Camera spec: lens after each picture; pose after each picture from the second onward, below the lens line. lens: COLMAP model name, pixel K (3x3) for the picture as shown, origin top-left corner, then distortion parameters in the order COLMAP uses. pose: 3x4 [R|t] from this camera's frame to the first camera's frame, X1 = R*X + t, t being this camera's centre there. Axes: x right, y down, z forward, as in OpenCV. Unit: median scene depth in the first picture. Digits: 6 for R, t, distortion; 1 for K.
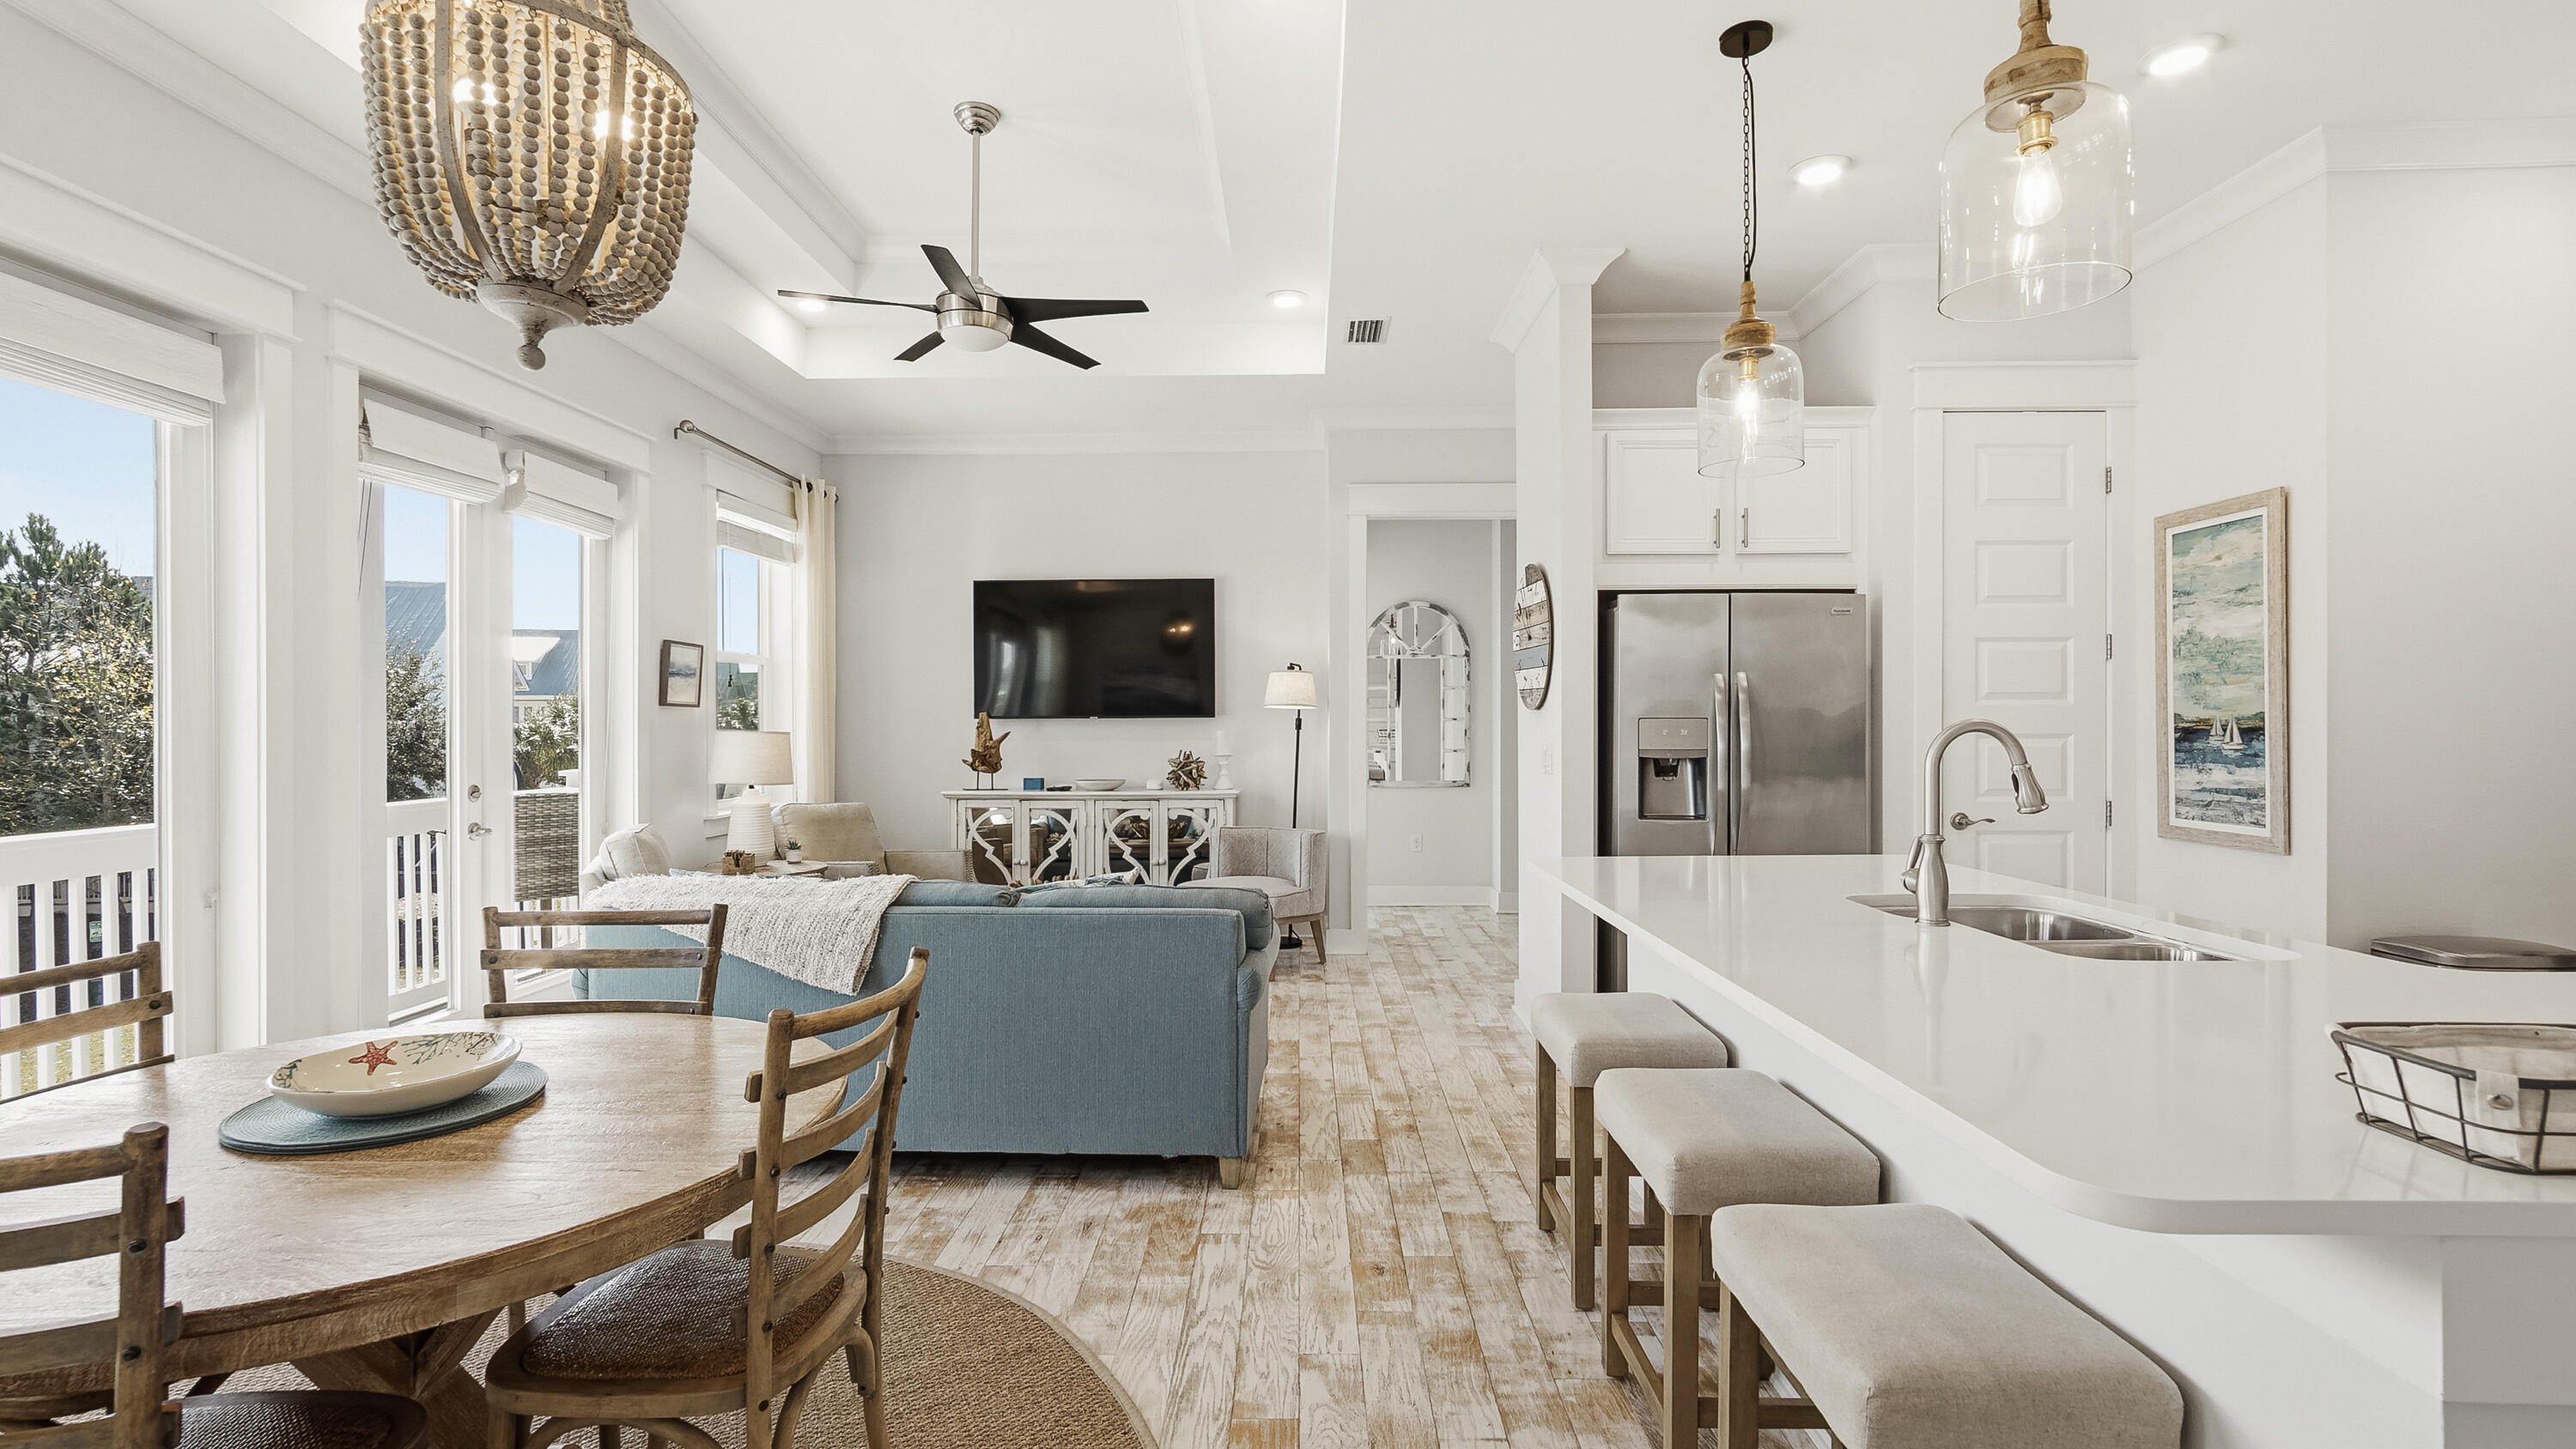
lens RADIAL K [[1173.0, 0, 1267.8], [0, 1173.0, 727.7], [0, 0, 1]] dist [-0.013750, 0.007035]
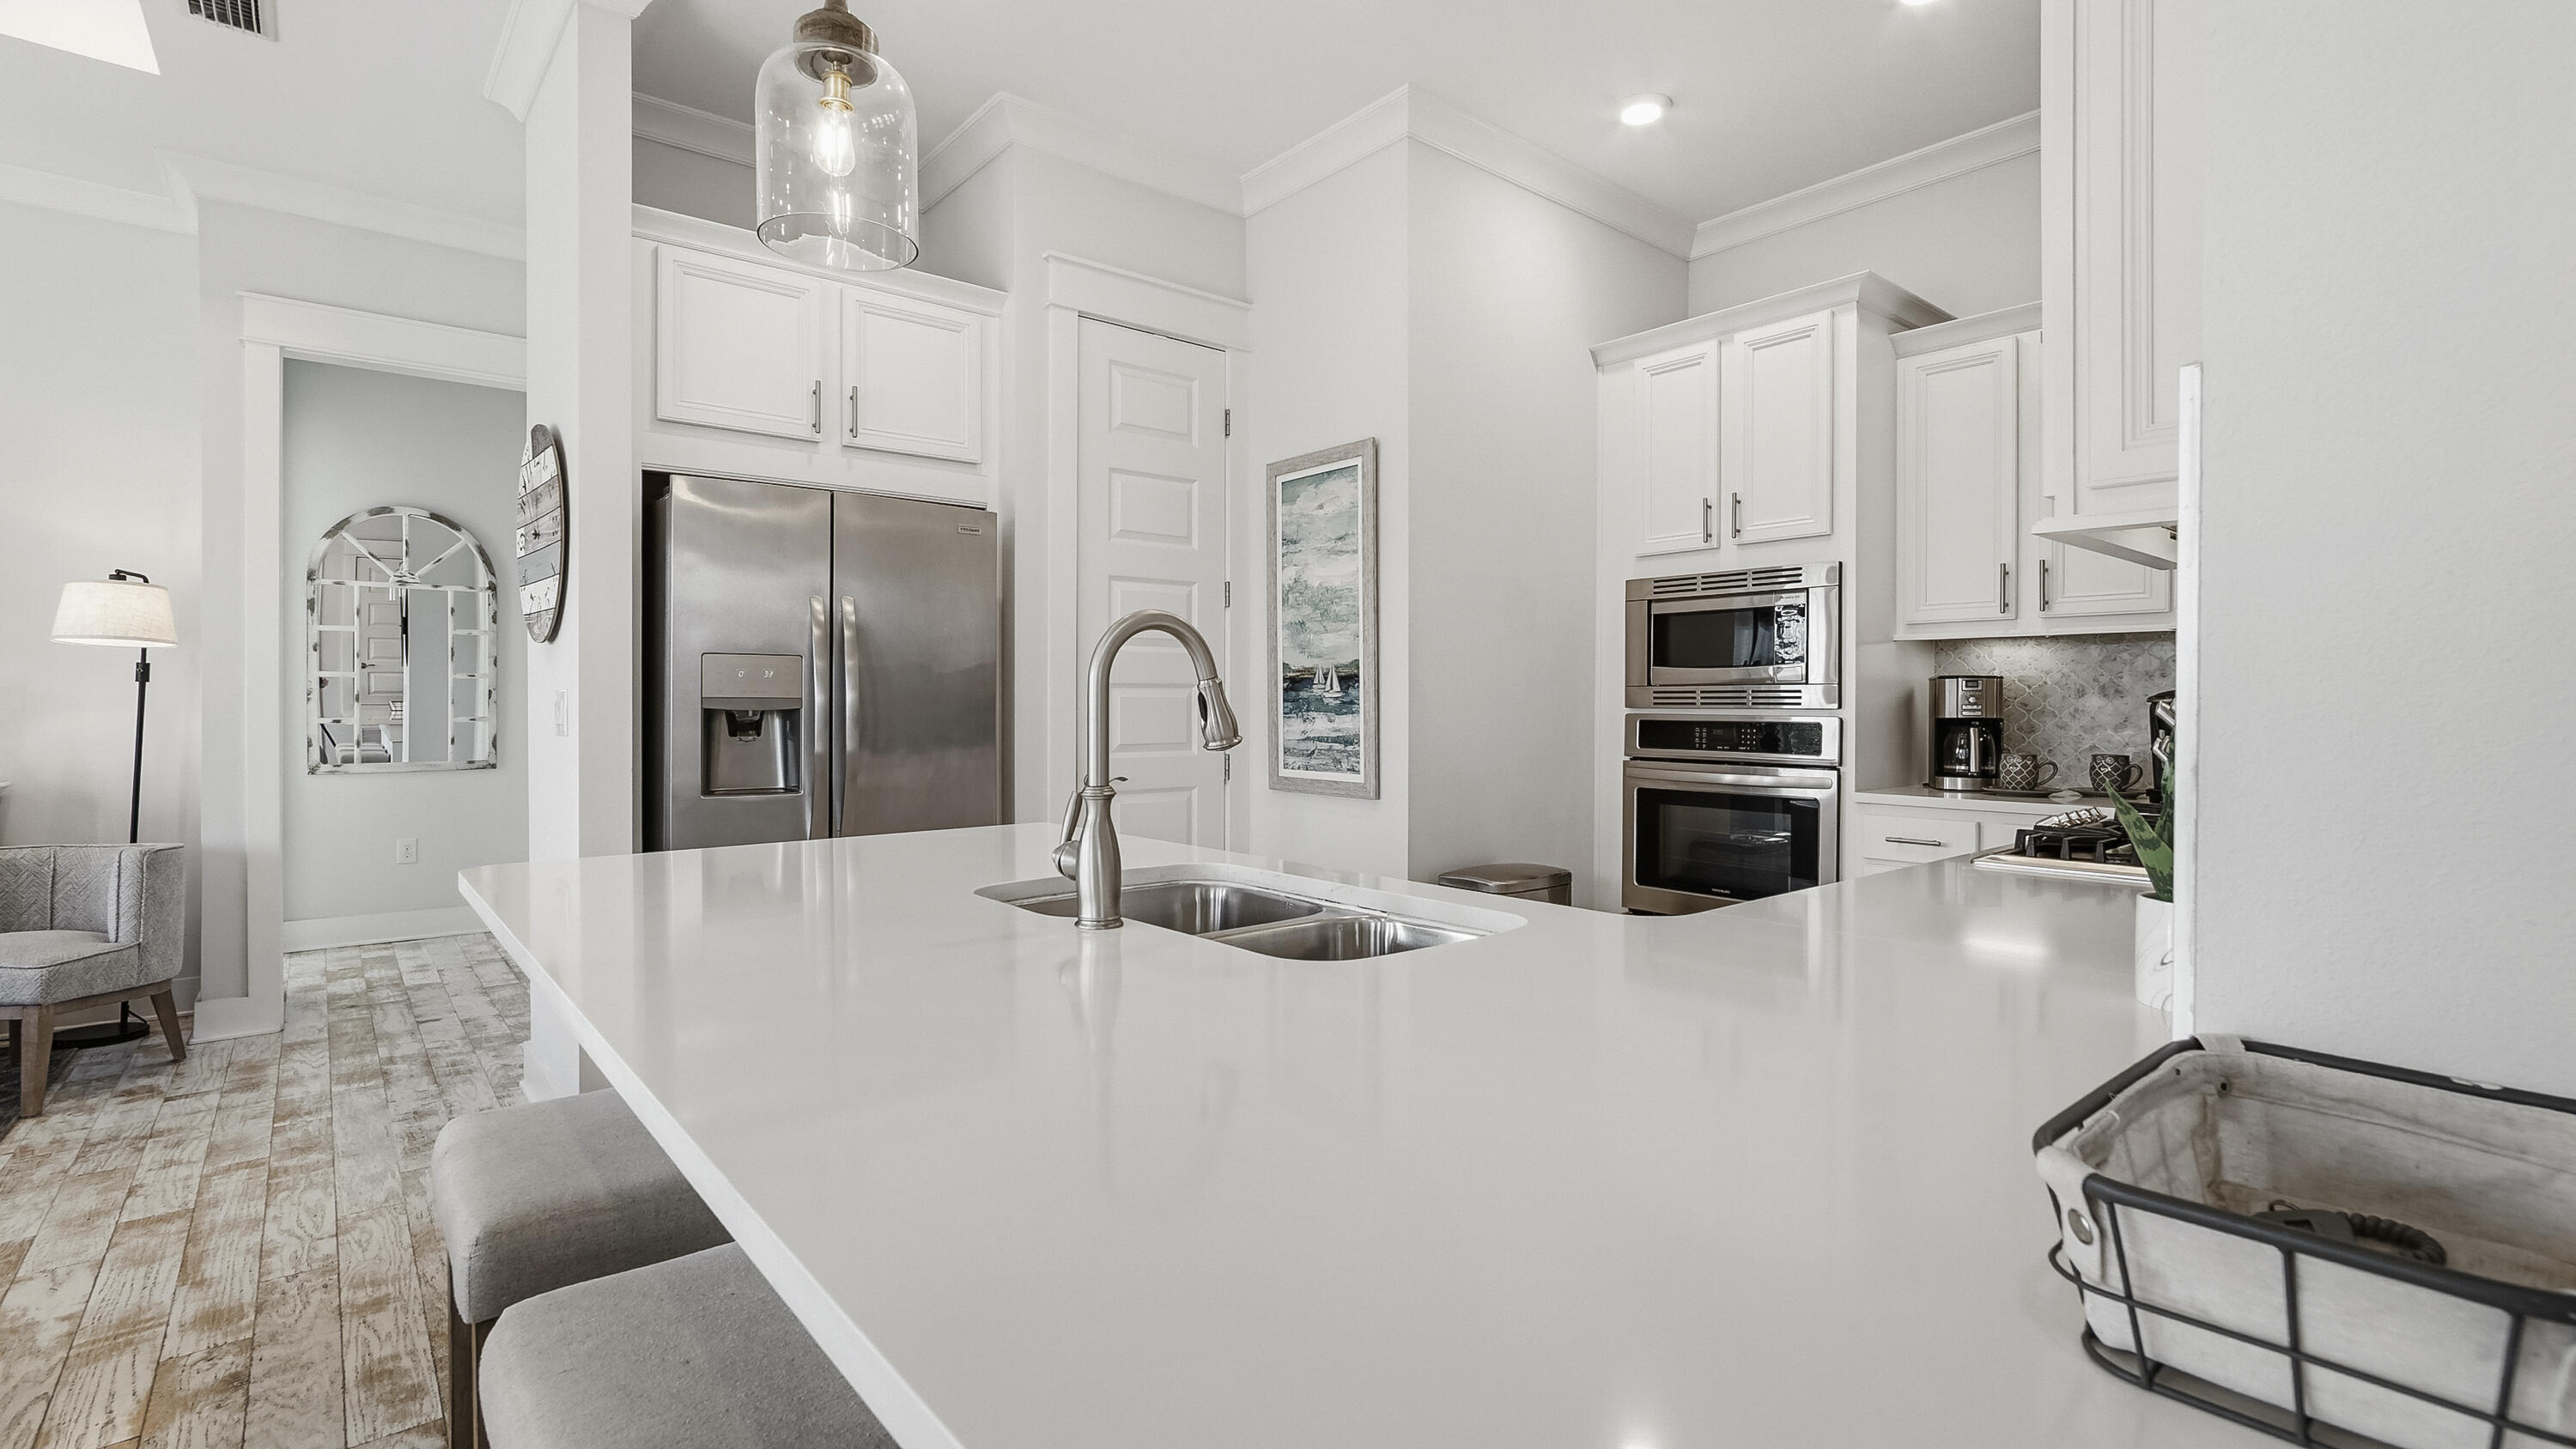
lens RADIAL K [[1173.0, 0, 1289.4], [0, 1173.0, 708.6], [0, 0, 1]] dist [-0.013750, 0.007035]
pose [[0.750438, 0.000404, 0.660940, 0.121805], [0.000374, 0.999999, -0.001035, 0.027314], [-0.660940, 0.001024, 0.750438, 0.246748]]
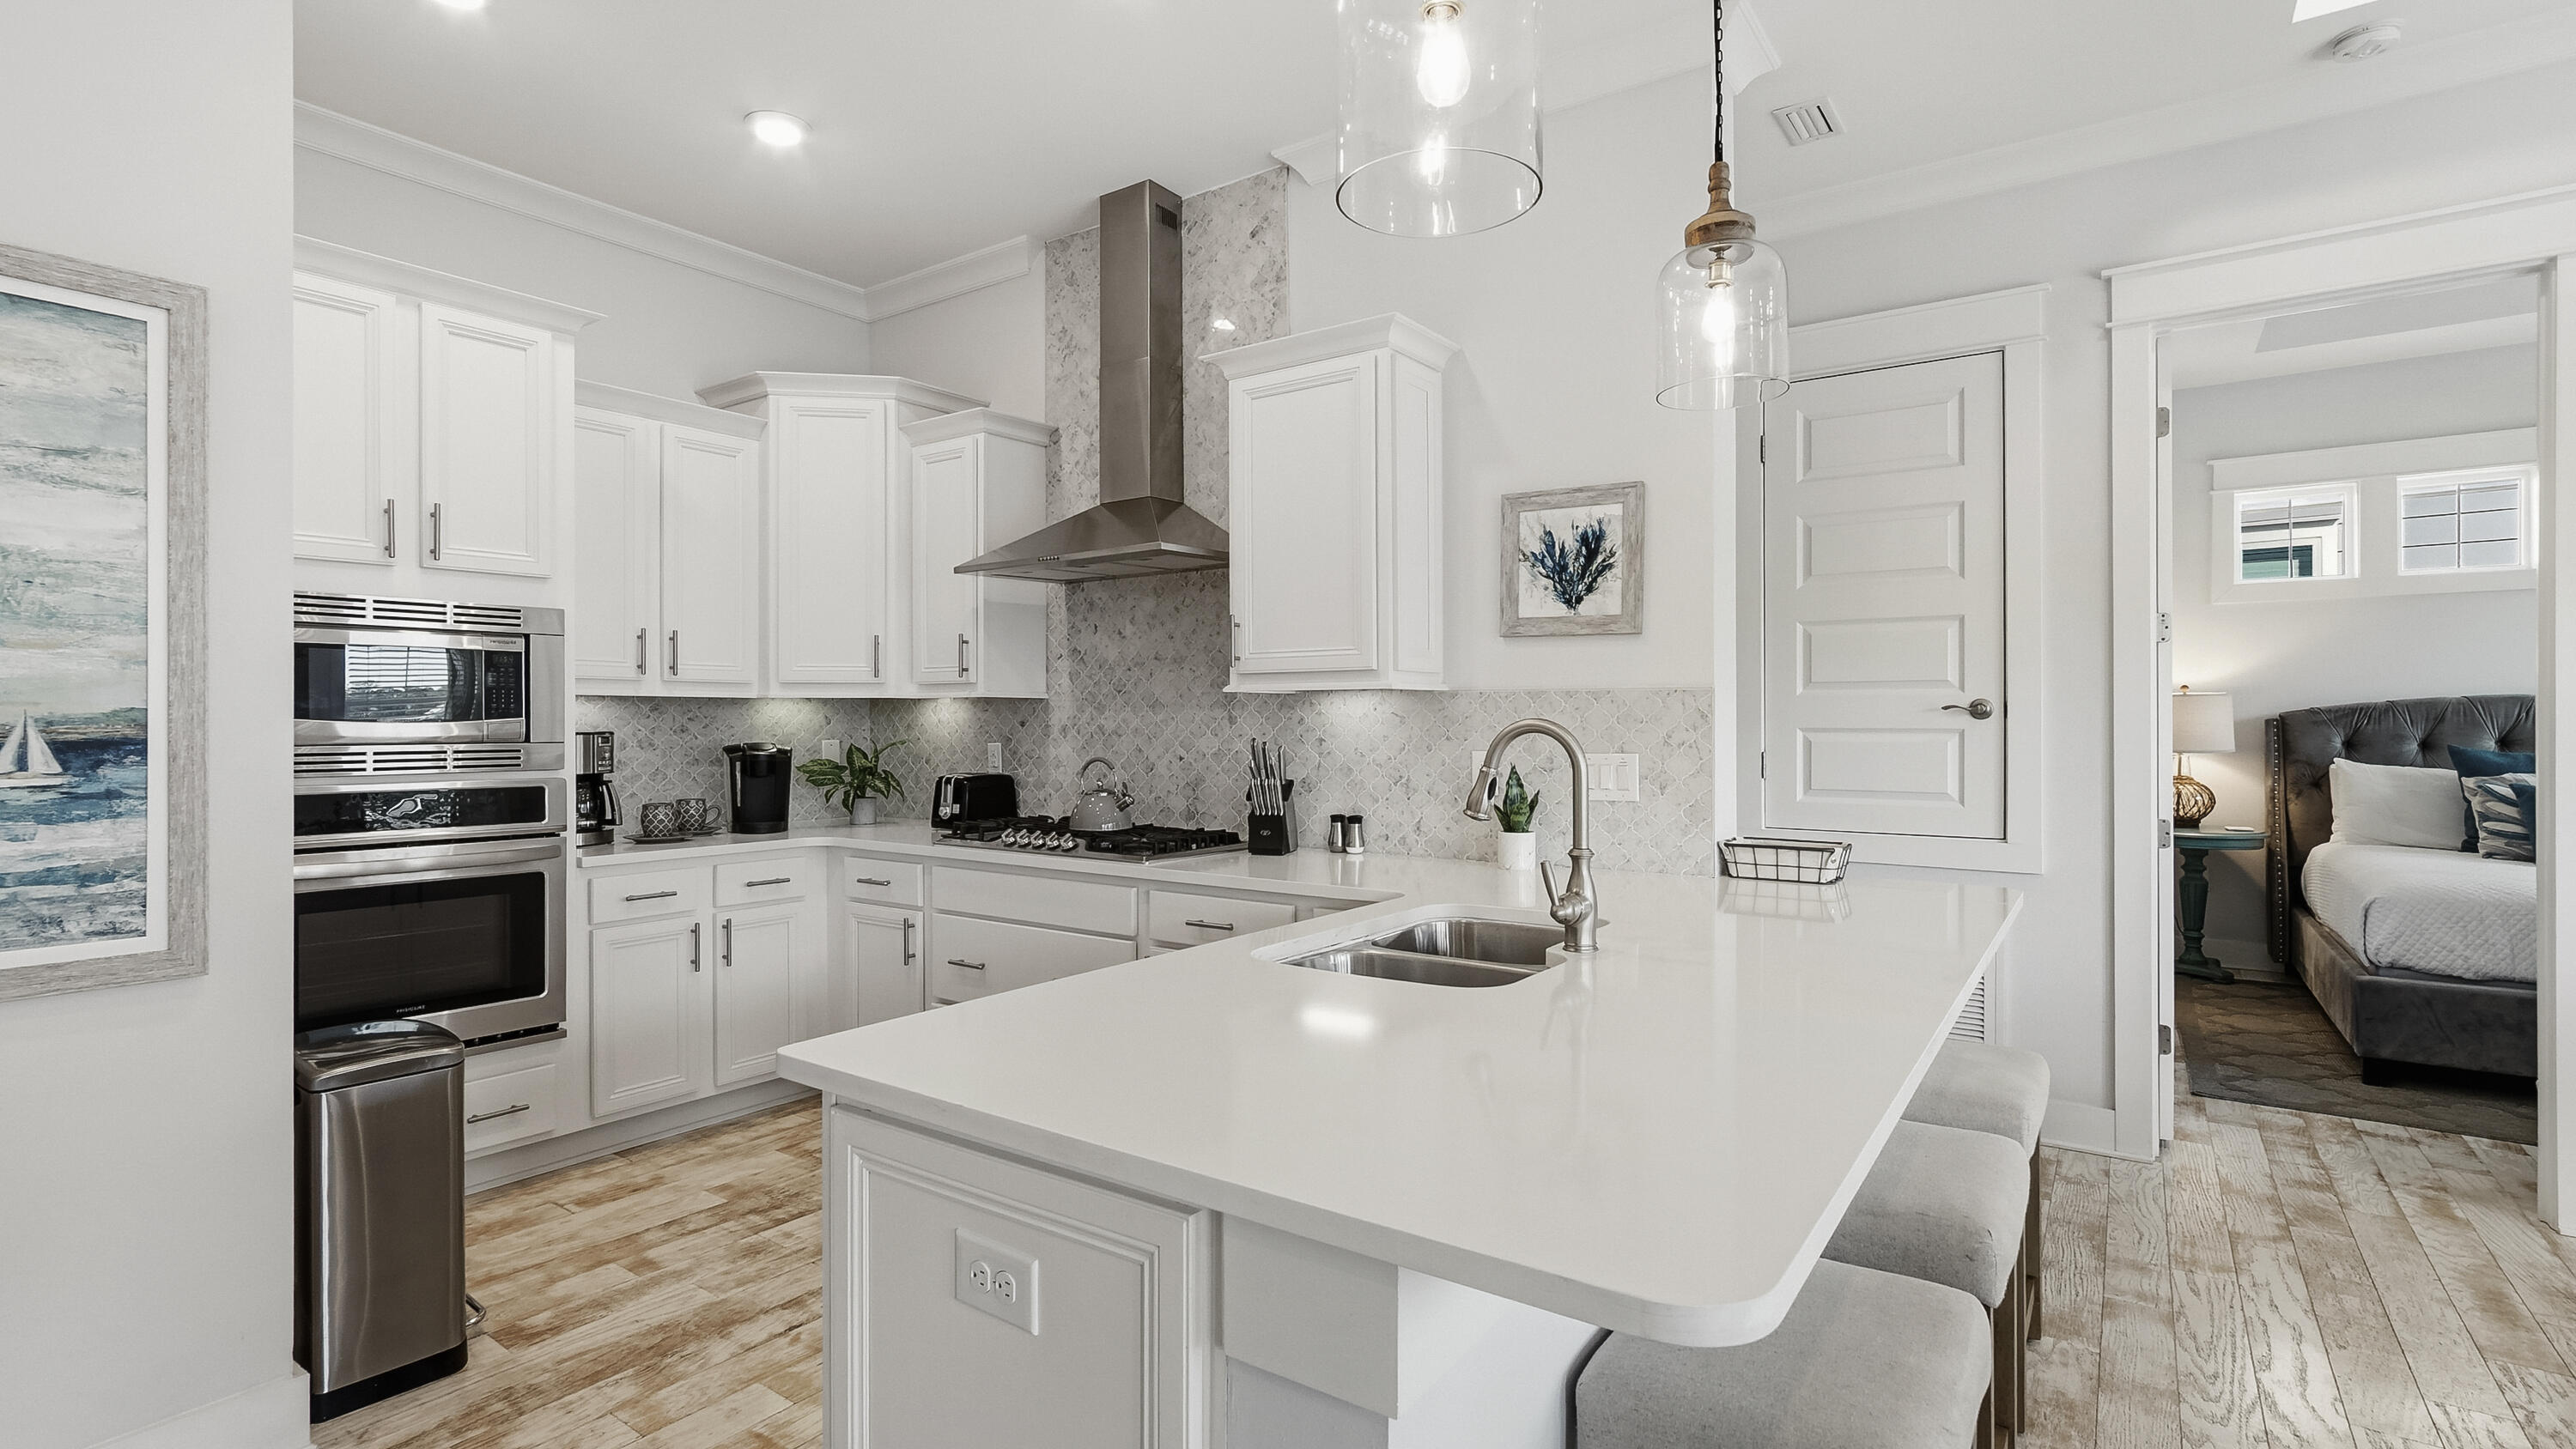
lens RADIAL K [[1173.0, 0, 1277.7], [0, 1173.0, 723.2], [0, 0, 1]] dist [-0.013750, 0.007035]
pose [[-0.827450, 0.003409, 0.561529, 0.142776], [0.006563, 0.999972, 0.003599, -0.004993], [-0.561501, 0.006664, -0.827449, 1.026705]]
